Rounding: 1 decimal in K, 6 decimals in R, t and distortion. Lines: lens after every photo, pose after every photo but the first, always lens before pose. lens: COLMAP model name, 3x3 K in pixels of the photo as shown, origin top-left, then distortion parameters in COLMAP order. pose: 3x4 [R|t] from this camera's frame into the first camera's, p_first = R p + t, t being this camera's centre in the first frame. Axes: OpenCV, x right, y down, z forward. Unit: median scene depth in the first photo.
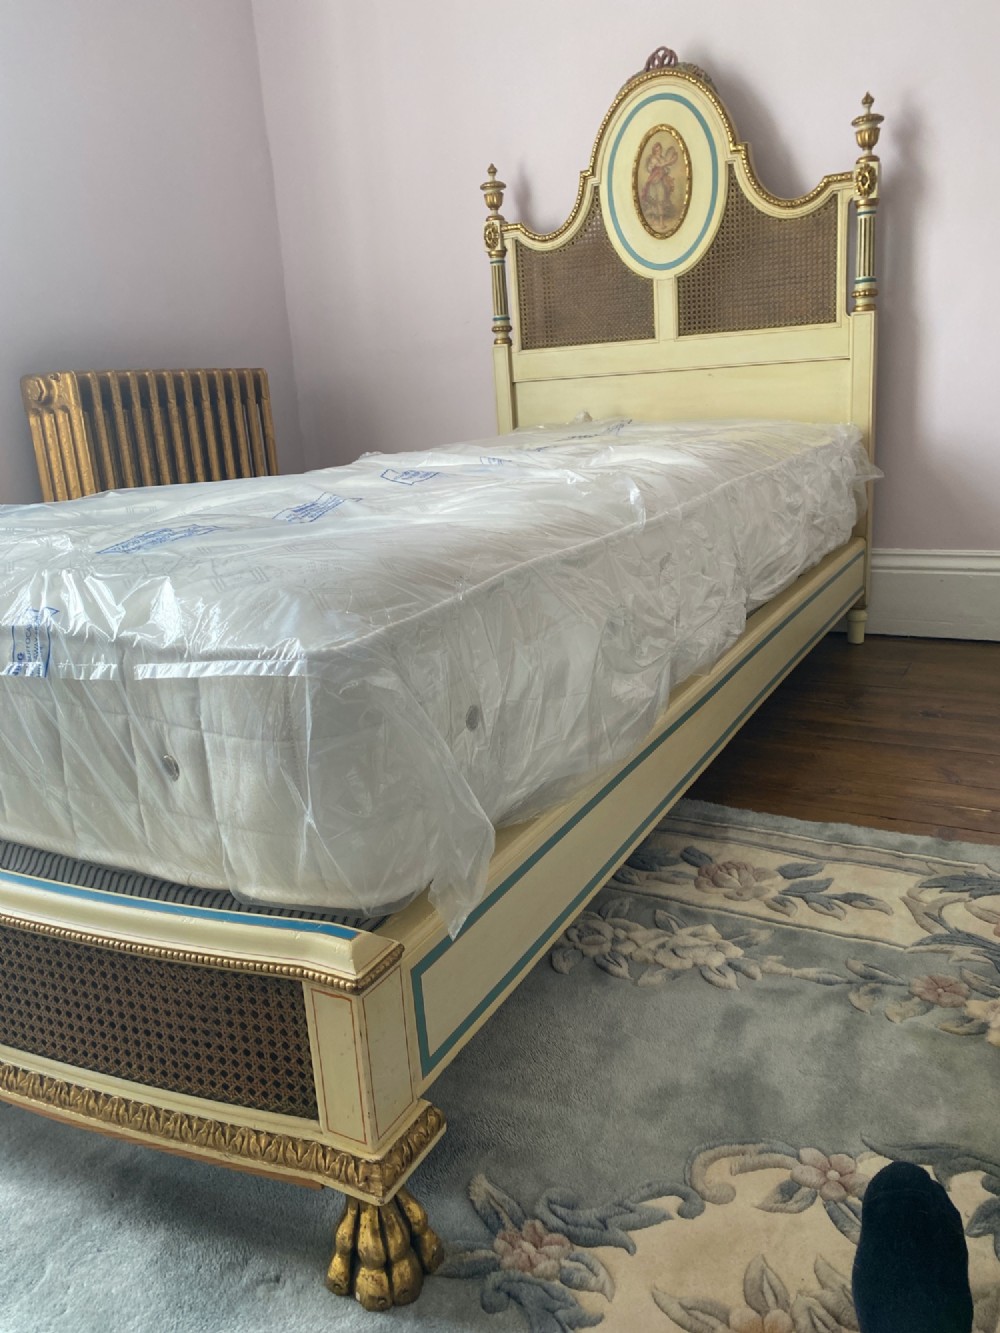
lens RADIAL K [[1026.7, 0, 493.6], [0, 1026.7, 651.0], [0, 0, 1]] dist [0.026987, -0.026217]
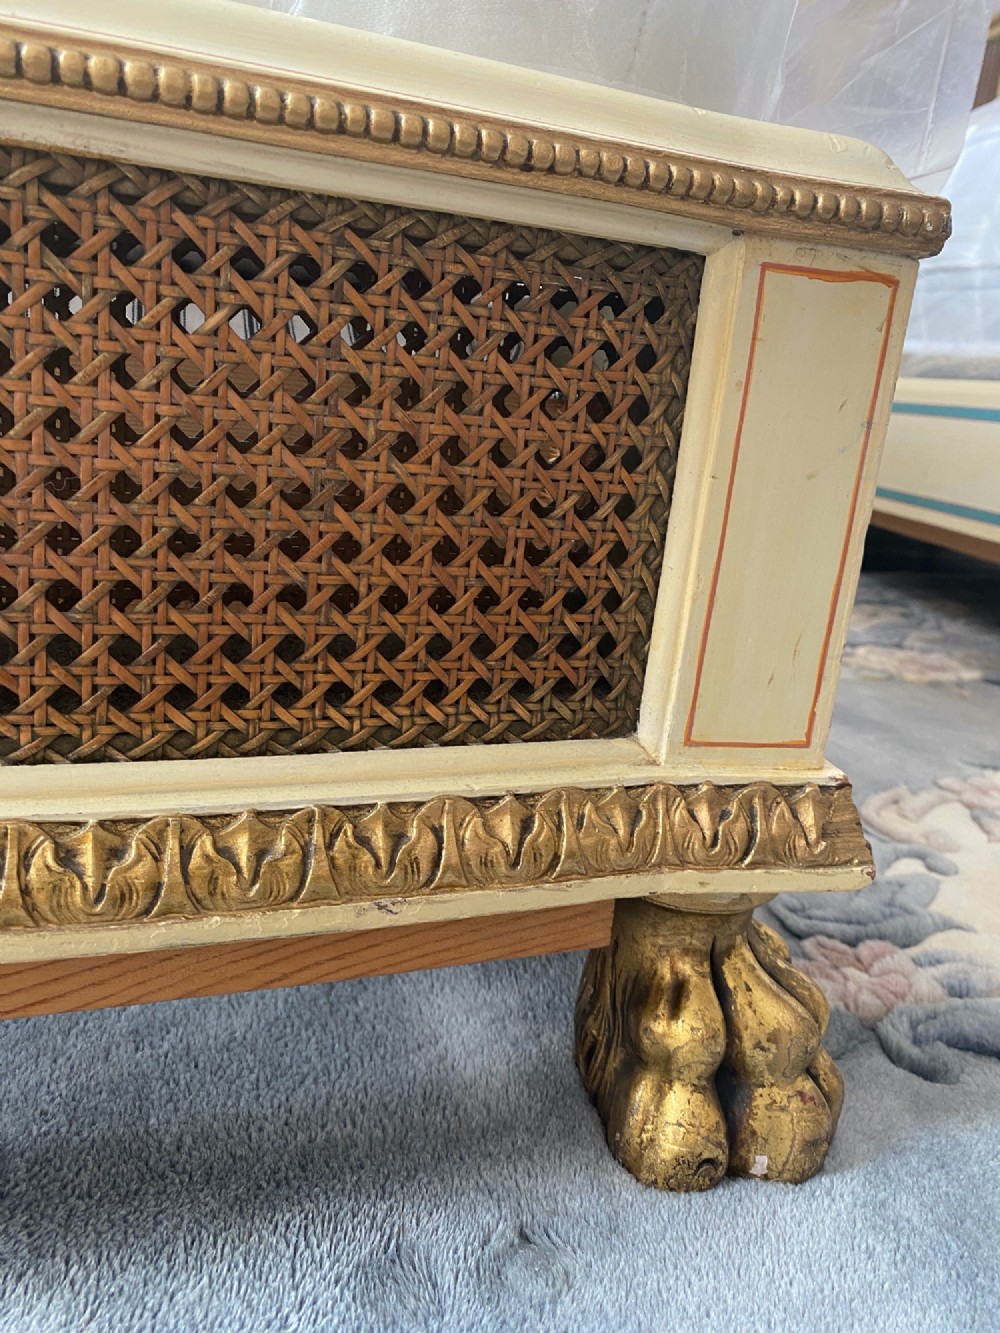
lens RADIAL K [[1026.7, 0, 506.1], [0, 1026.7, 666.0], [0, 0, 1]] dist [0.026987, -0.026217]
pose [[0.738301, -0.049076, 0.672684, -0.160137], [0.028105, 0.998722, 0.042016, 0.152382], [-0.673886, -0.012115, 0.738736, 0.282751]]
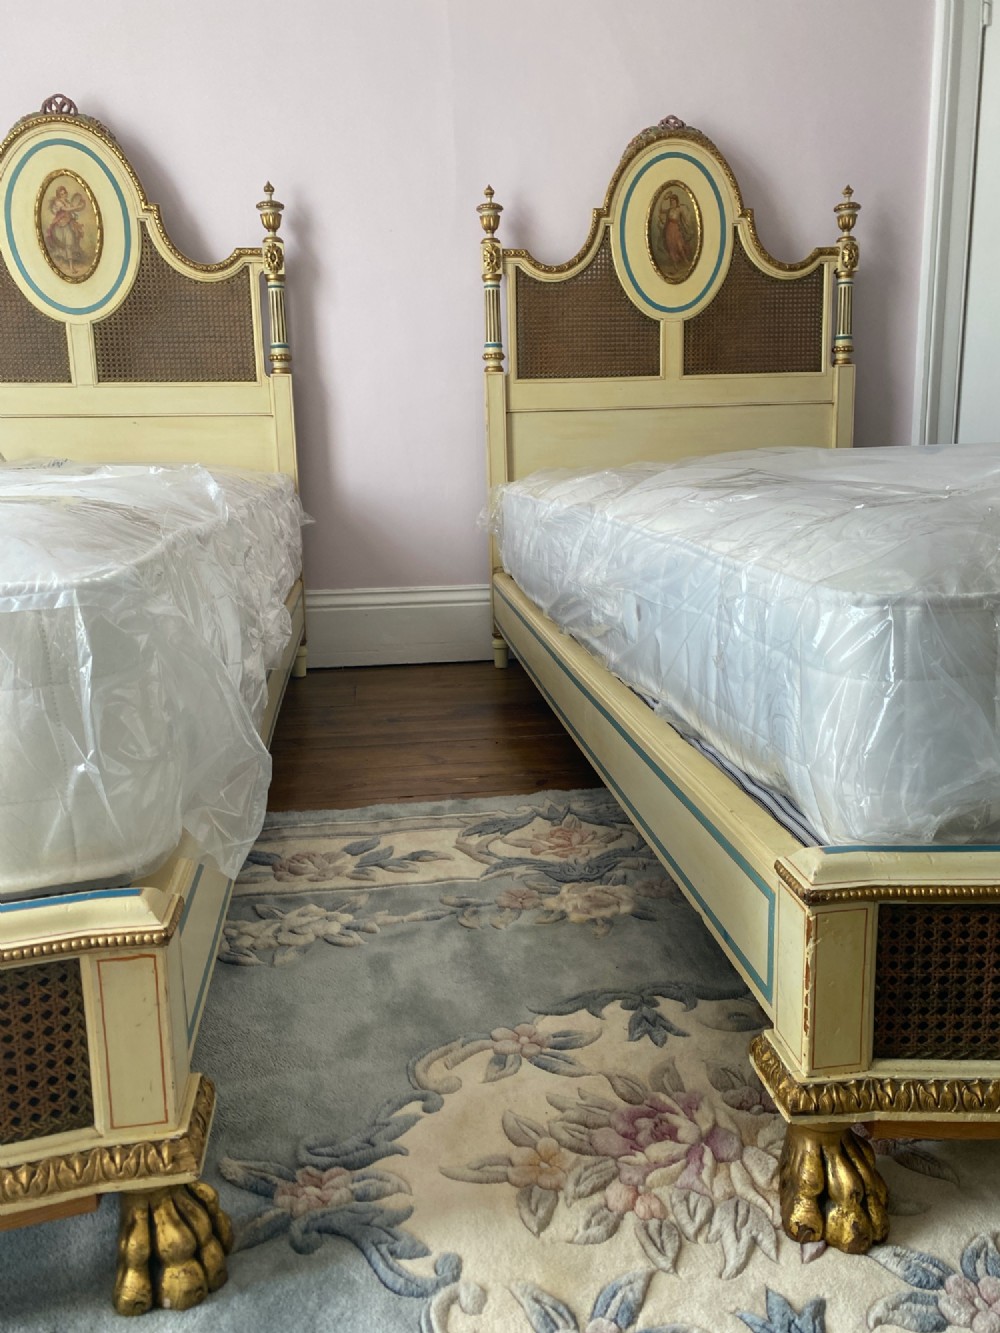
lens RADIAL K [[1026.7, 0, 511.6], [0, 1026.7, 646.1], [0, 0, 1]] dist [0.026987, -0.026217]
pose [[0.787357, -0.062163, 0.613356, -0.147746], [0.120865, 0.991161, -0.054699, 0.052237], [-0.604534, 0.117201, 0.787911, 0.016685]]
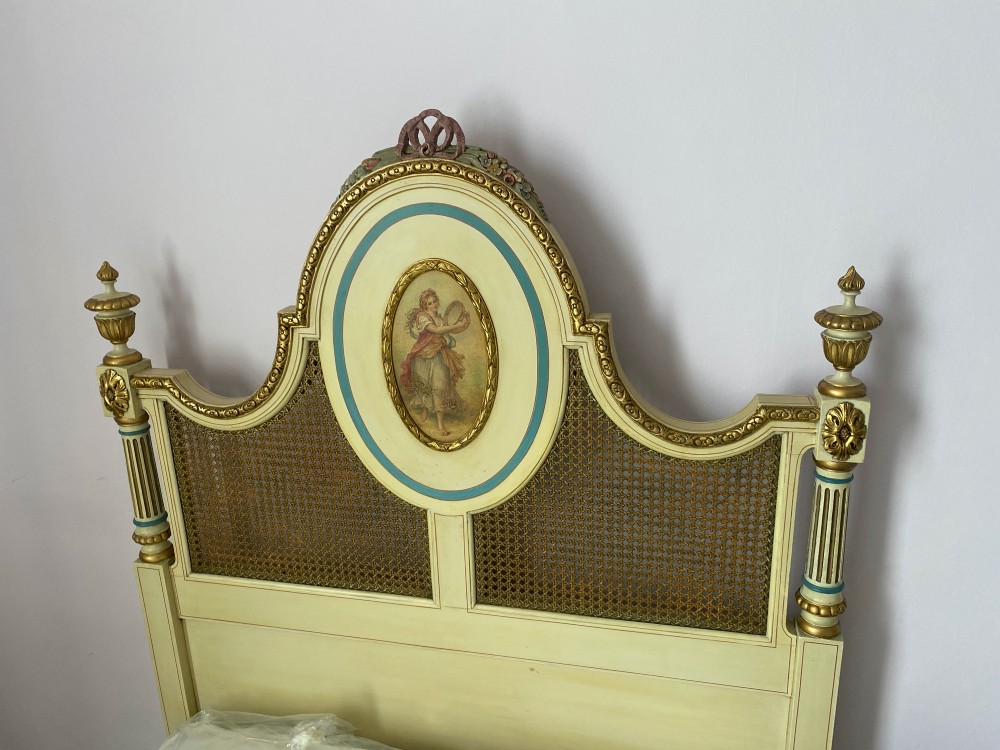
lens RADIAL K [[770.2, 0, 492.5], [0, 770.2, 368.2], [0, 0, 1]] dist [0.026987, -0.026217]
pose [[0.959995, -0.045055, 0.276367, 0.090057], [0.038375, 0.998827, 0.029536, -0.507311], [-0.277374, -0.017749, 0.960598, 0.685563]]
